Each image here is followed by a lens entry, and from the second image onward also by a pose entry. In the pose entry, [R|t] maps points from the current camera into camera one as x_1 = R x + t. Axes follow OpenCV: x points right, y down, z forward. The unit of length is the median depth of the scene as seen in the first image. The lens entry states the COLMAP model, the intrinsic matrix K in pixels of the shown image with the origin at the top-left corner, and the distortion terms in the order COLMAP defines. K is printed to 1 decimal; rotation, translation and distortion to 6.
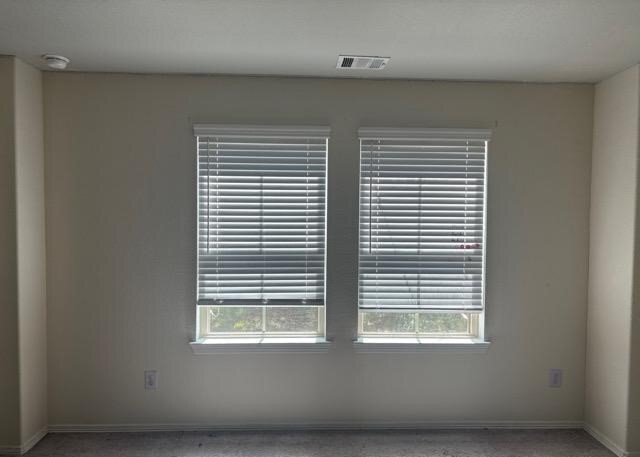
lens RADIAL K [[469.2, 0, 316.2], [0, 469.2, 241.8], [0, 0, 1]] dist [0.061899, -0.100507]
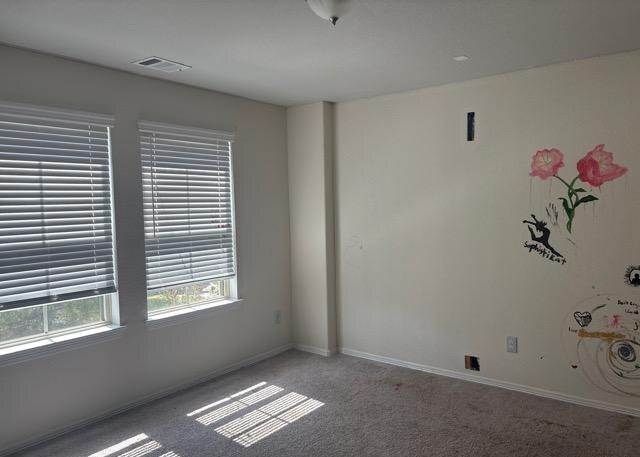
lens RADIAL K [[486.5, 0, 319.6], [0, 486.5, 241.2], [0, 0, 1]] dist [0.040015, -0.042956]
pose [[0.639552, -0.080286, 0.764544, -0.500949], [0.060751, 0.996700, 0.053846, -0.003707], [-0.766344, 0.012010, 0.642319, -0.018283]]
